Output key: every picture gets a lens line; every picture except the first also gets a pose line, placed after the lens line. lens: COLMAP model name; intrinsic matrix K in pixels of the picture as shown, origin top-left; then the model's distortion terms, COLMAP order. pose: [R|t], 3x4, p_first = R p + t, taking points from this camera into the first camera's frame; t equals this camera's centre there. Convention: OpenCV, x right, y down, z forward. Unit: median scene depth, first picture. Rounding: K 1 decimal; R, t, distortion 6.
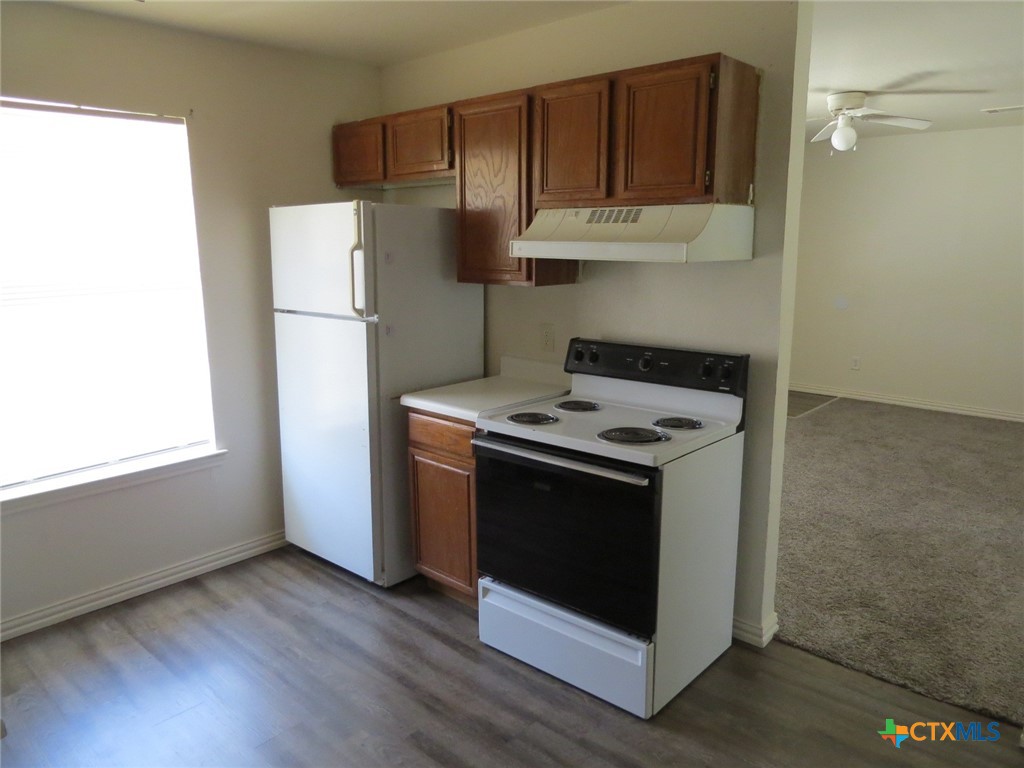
lens RADIAL K [[734.7, 0, 516.2], [0, 734.7, 381.9], [0, 0, 1]] dist [-0.010560, -0.005939]
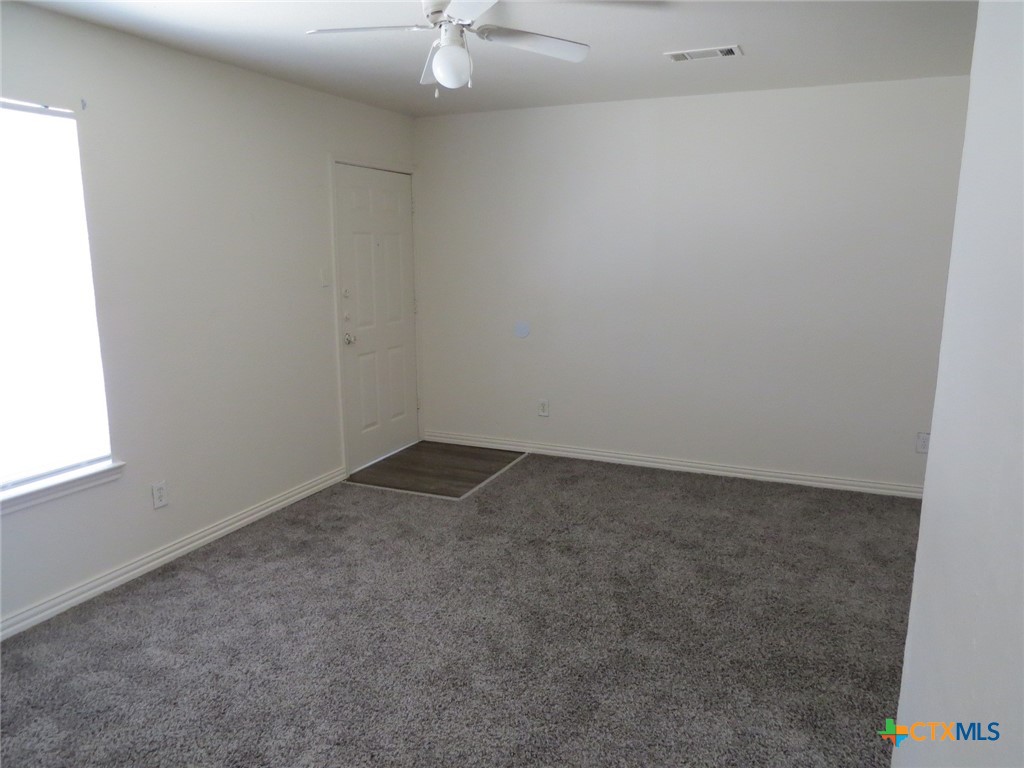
lens RADIAL K [[734.7, 0, 511.4], [0, 734.7, 385.6], [0, 0, 1]] dist [-0.010560, -0.005939]
pose [[0.947581, -0.060672, 0.313701, 0.265444], [0.062475, 0.998037, 0.004311, -0.072327], [-0.313347, 0.015514, 0.949512, 0.394548]]
